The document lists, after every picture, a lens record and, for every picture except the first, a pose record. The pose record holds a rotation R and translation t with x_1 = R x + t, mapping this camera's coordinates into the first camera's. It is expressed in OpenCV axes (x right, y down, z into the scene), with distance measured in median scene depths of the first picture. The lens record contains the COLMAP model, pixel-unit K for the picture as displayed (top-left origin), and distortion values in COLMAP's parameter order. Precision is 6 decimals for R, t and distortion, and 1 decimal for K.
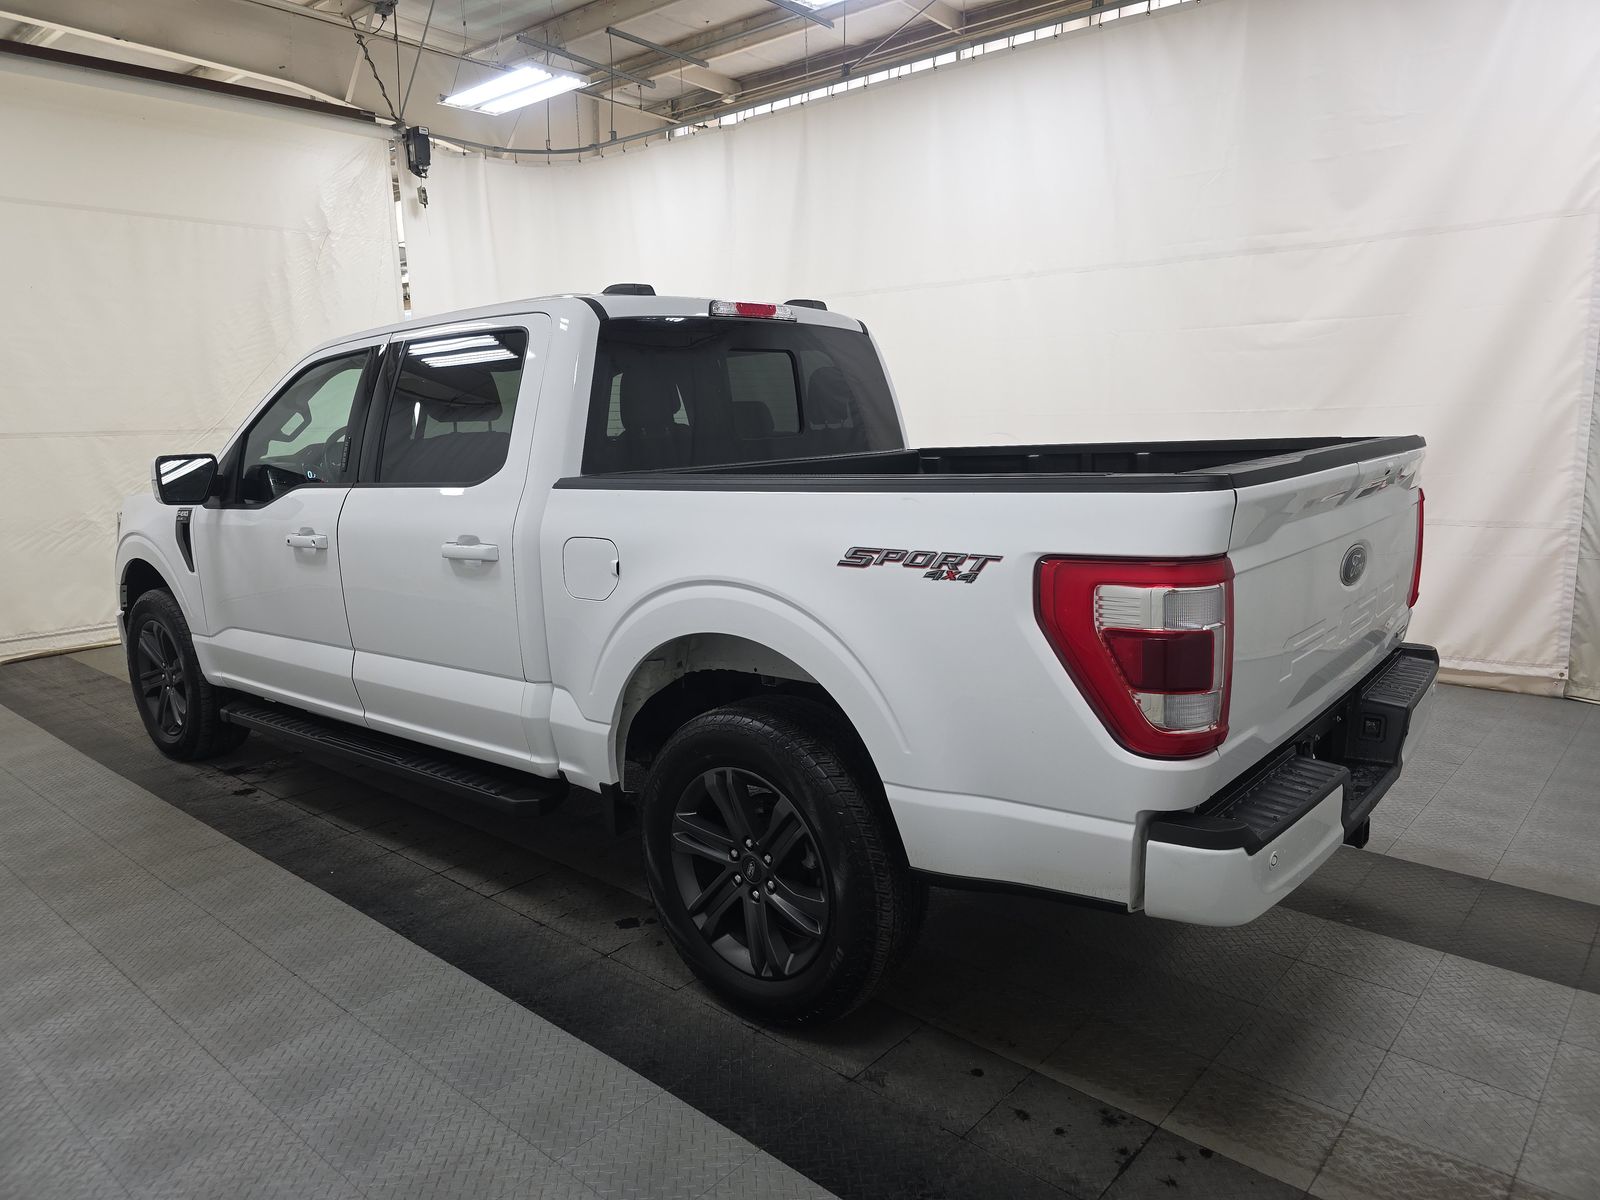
lens RADIAL K [[1058.4, 0, 795.1], [0, 1058.4, 593.4], [0, 0, 1]] dist [0.039301, -0.036013]
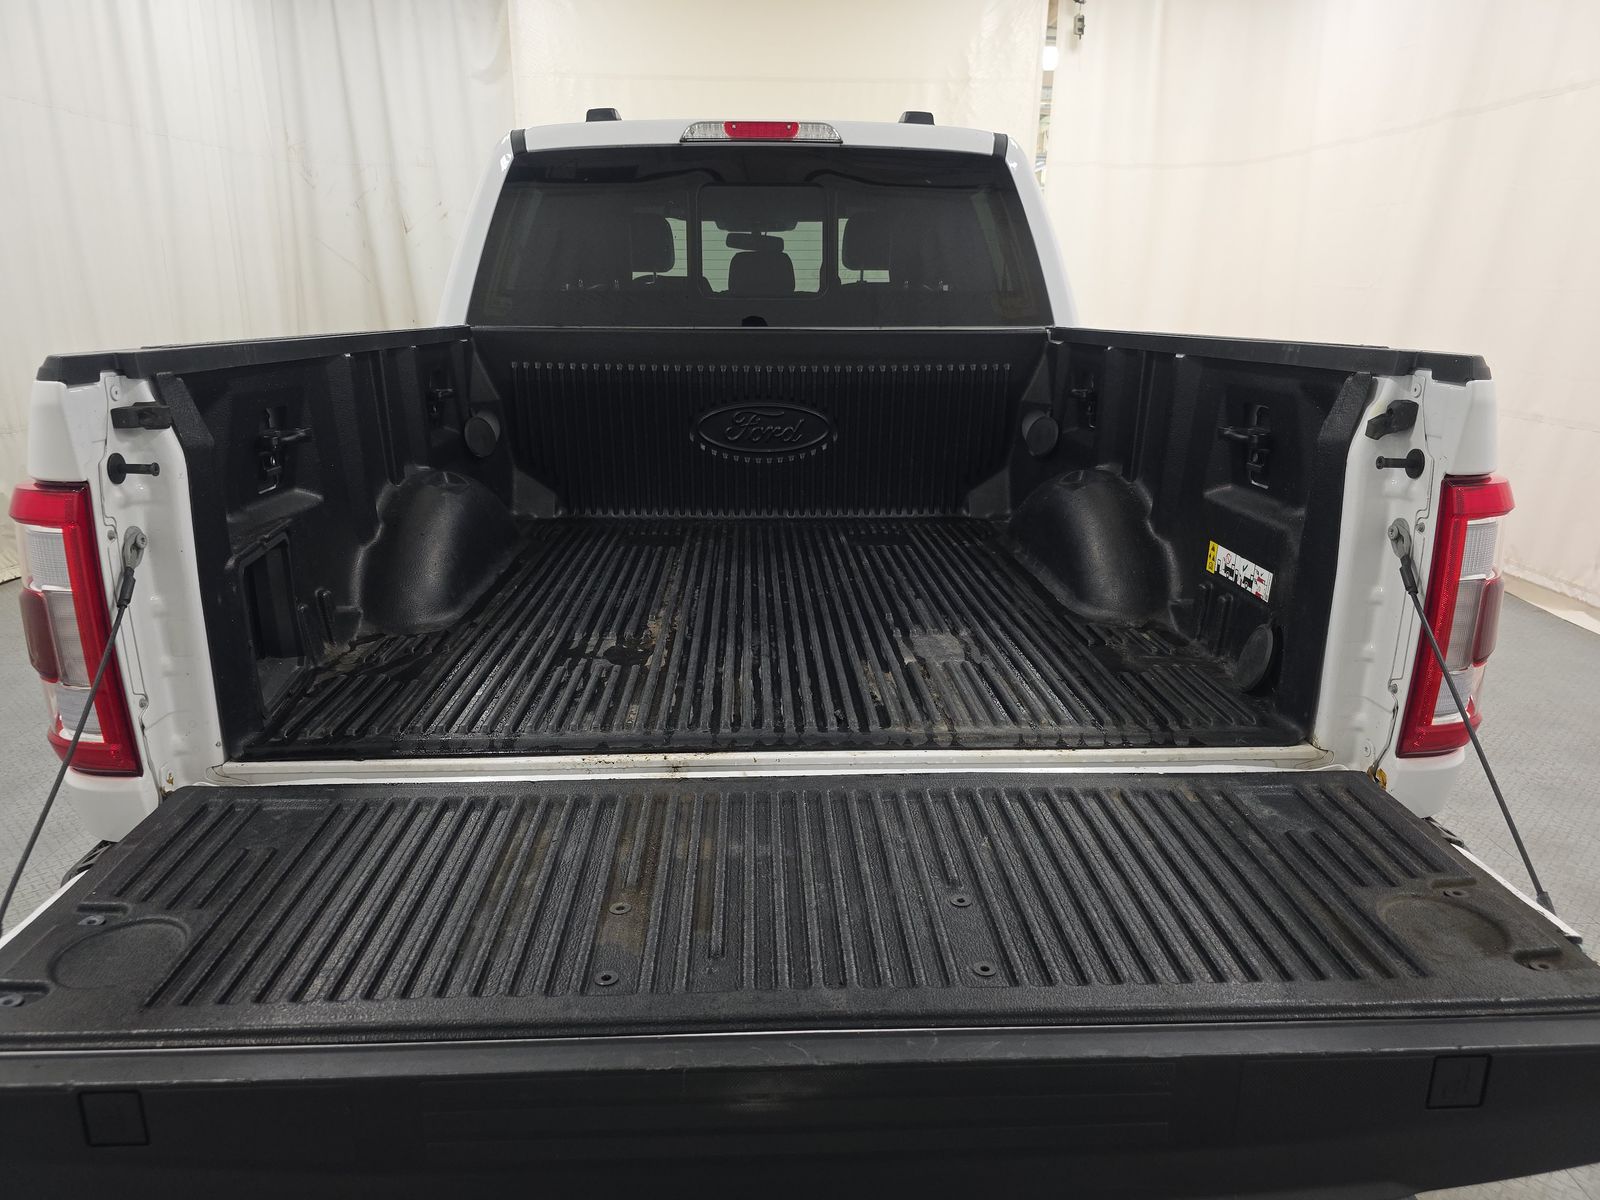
lens RADIAL K [[1058.4, 0, 795.1], [0, 1058.4, 593.4], [0, 0, 1]] dist [0.039301, -0.036013]
pose [[0.681210, 0.232792, -0.694090, 0.232759], [-0.146690, 0.972272, 0.182125, -0.033965], [0.717241, -0.022249, 0.696470, 0.187657]]
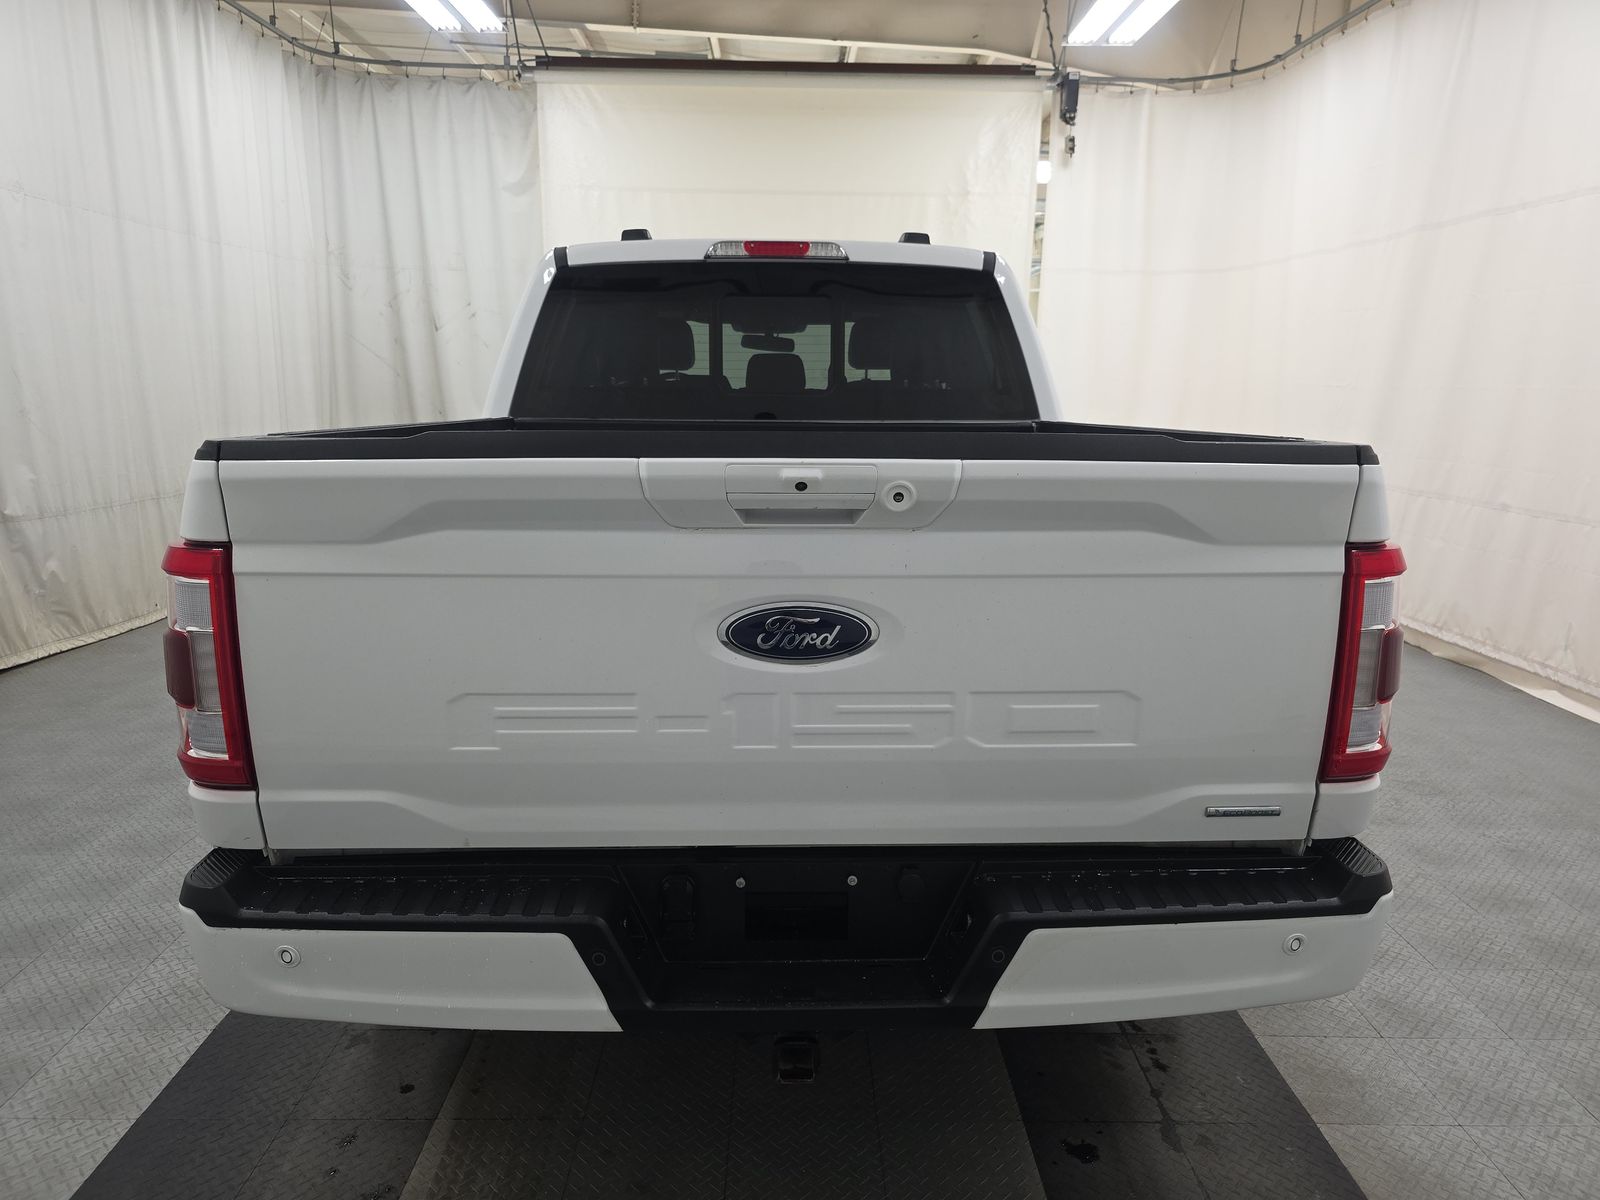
lens RADIAL K [[1058.4, 0, 795.1], [0, 1058.4, 593.4], [0, 0, 1]] dist [0.039301, -0.036013]
pose [[0.675944, 0.177549, -0.715245, 0.252939], [-0.151357, 0.983301, 0.101050, -0.031999], [0.721242, 0.039953, 0.691530, 0.167445]]
